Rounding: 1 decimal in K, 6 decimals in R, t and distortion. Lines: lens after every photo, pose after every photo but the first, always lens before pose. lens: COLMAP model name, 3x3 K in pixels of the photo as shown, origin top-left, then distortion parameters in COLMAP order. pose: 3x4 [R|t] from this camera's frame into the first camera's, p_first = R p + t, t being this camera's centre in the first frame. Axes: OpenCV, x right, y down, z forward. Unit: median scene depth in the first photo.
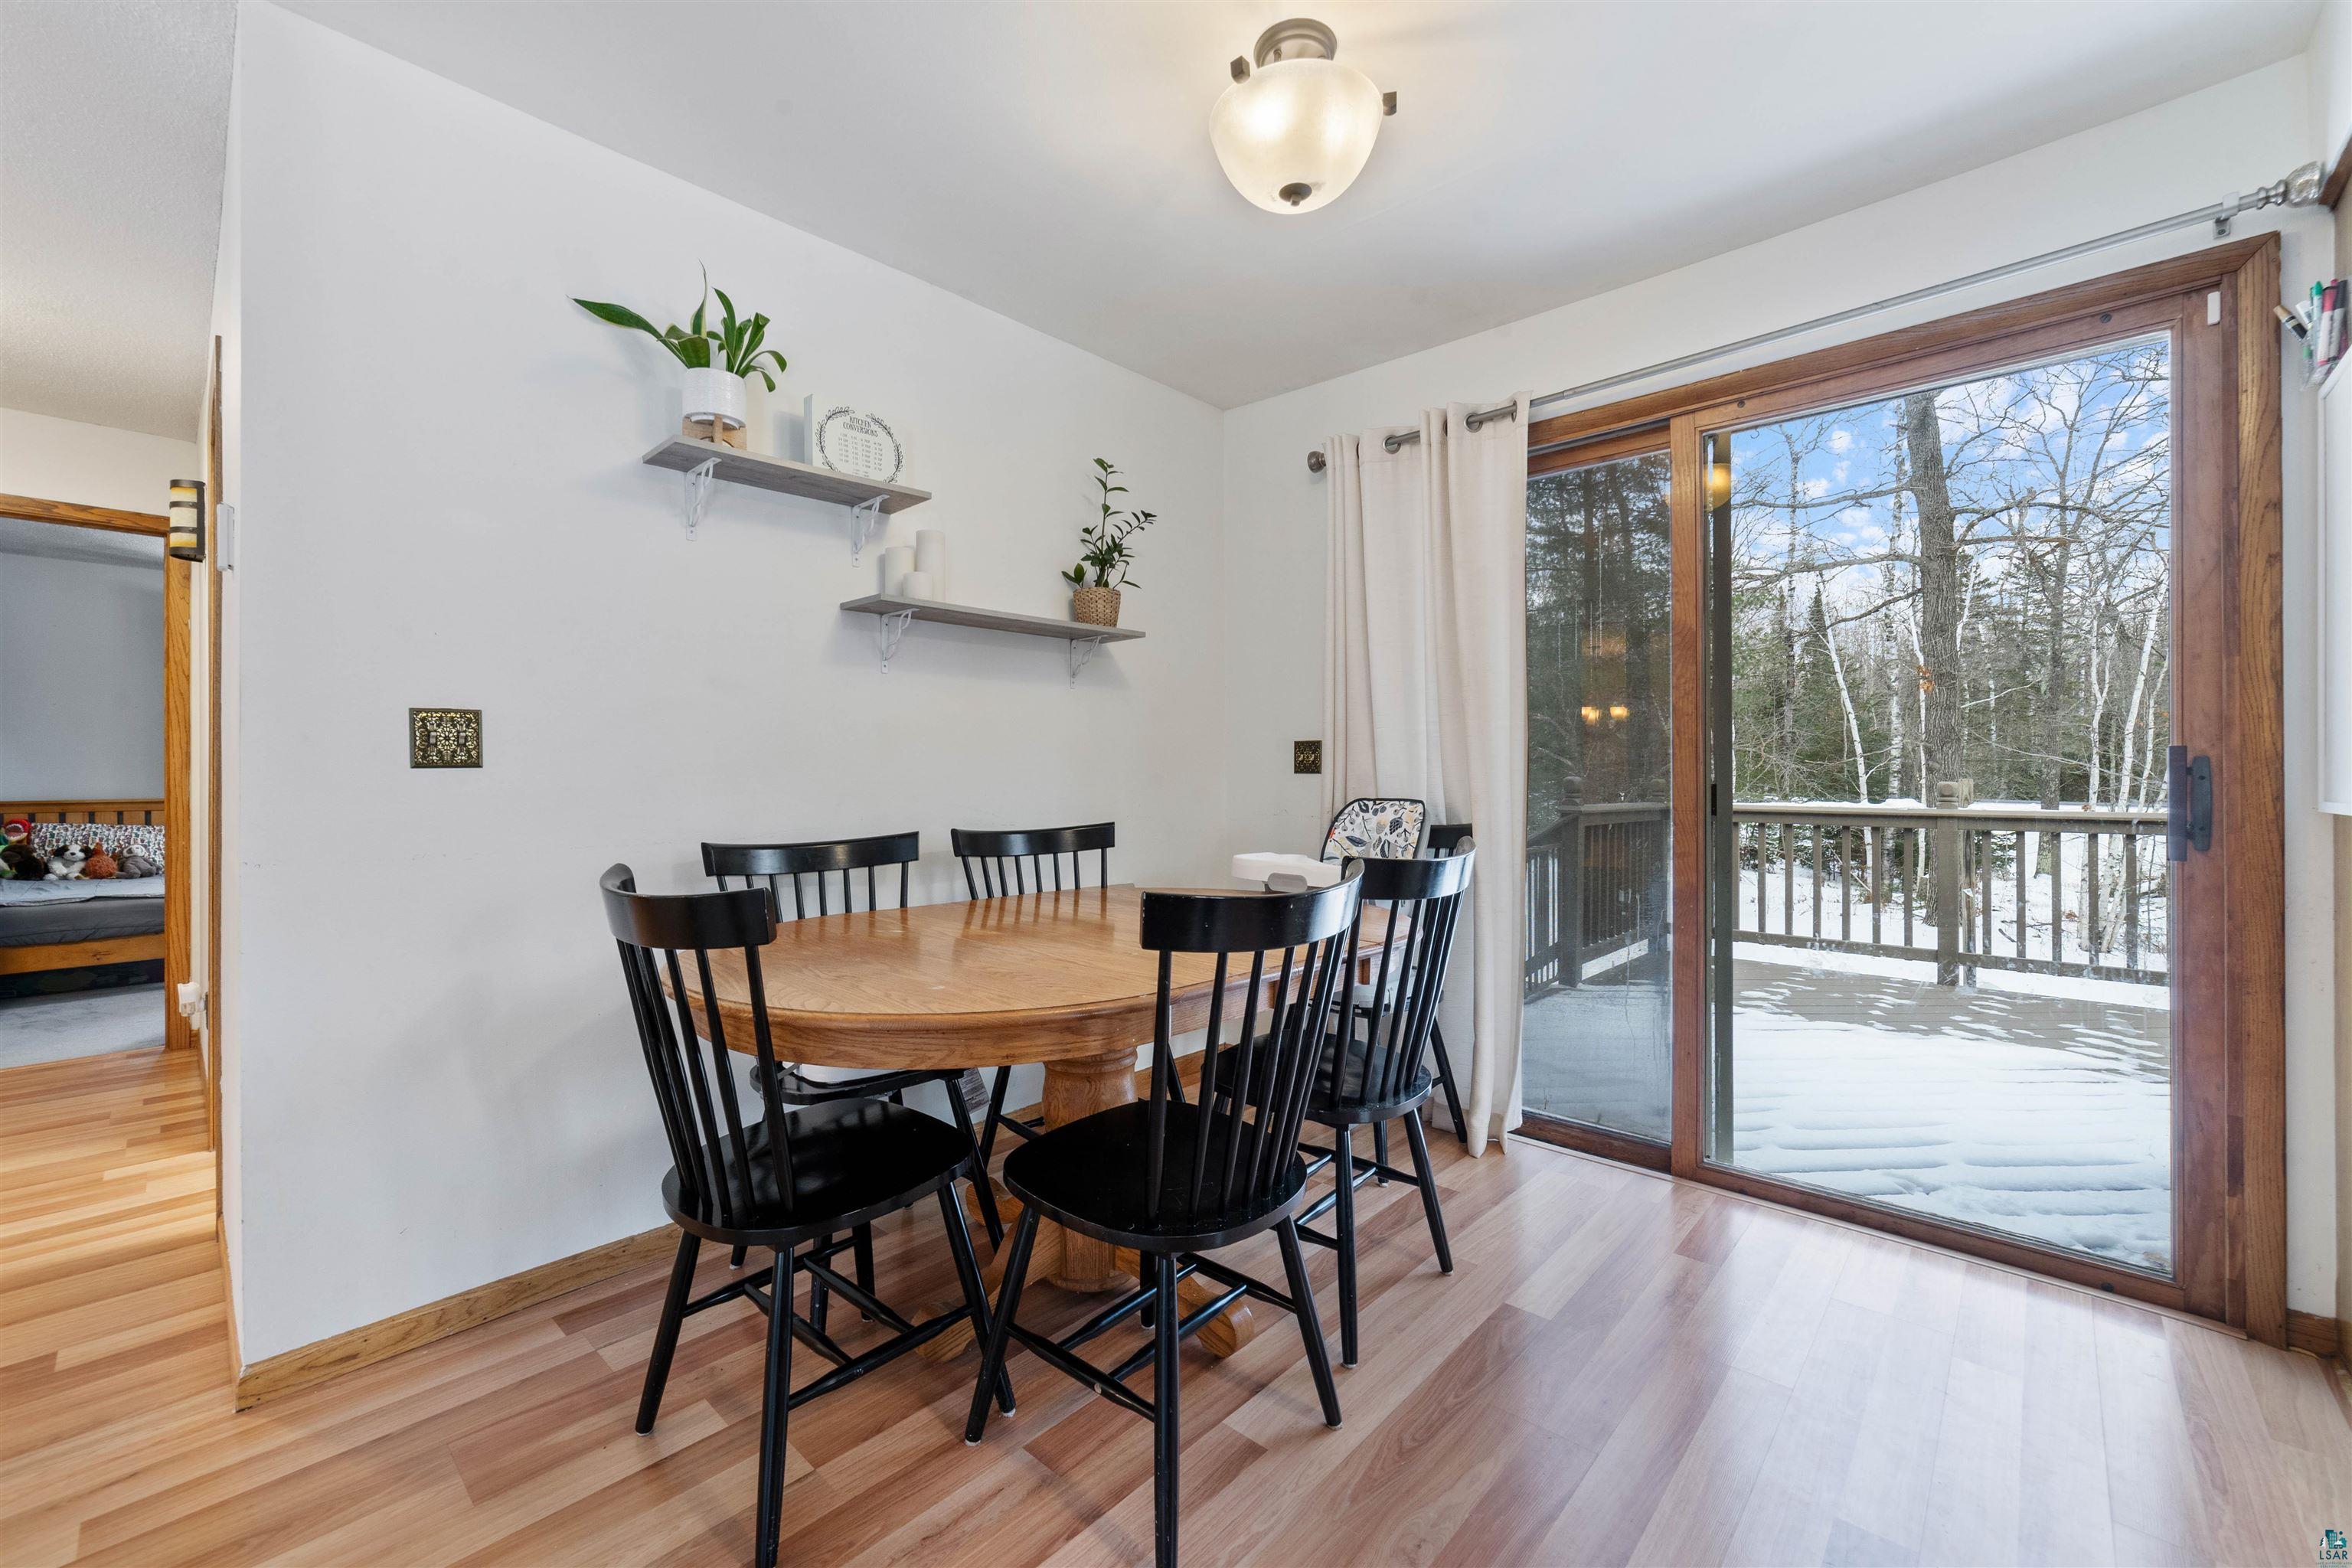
lens RADIAL K [[948.1, 0, 1173.8], [0, 948.1, 783.9], [0, 0, 1]] dist [-0.011409, 0.004586]
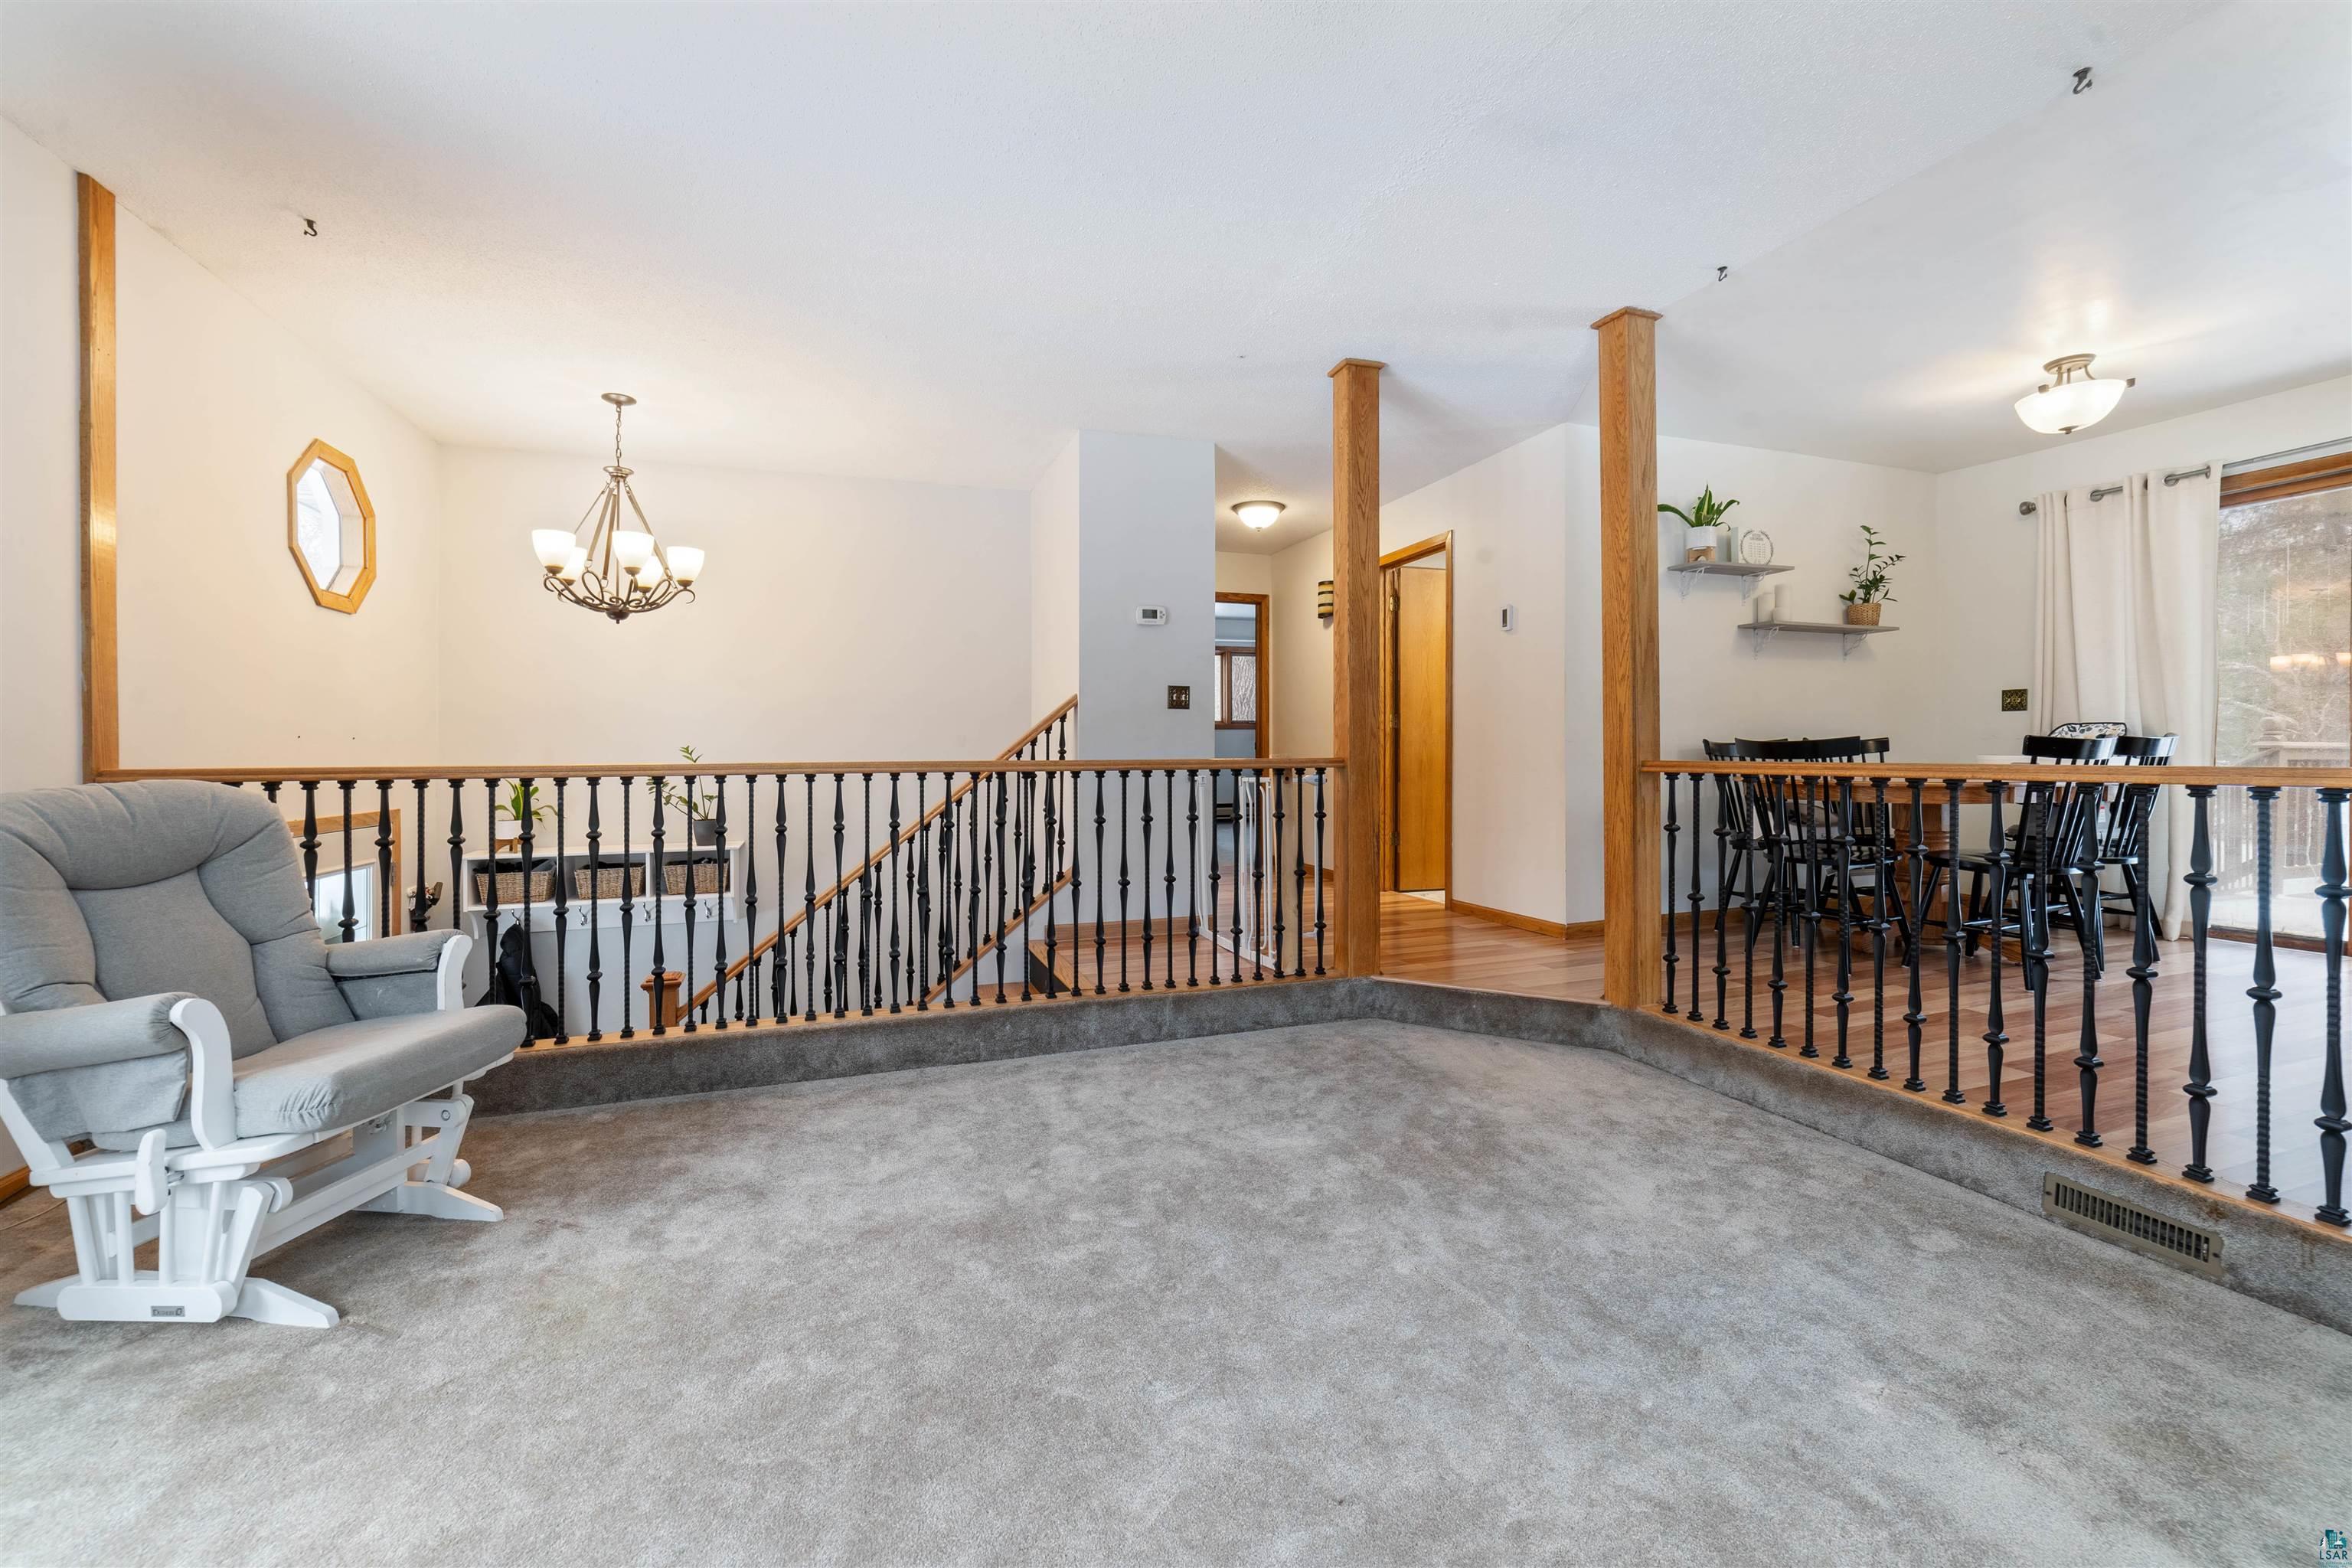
lens RADIAL K [[948.1, 0, 1155.5], [0, 948.1, 771.9], [0, 0, 1]] dist [-0.011409, 0.004586]
pose [[0.883957, 0.003362, -0.467556, -0.421111], [-0.000194, 0.999977, 0.006824, 0.087490], [0.467568, -0.005942, 0.883937, -1.119035]]
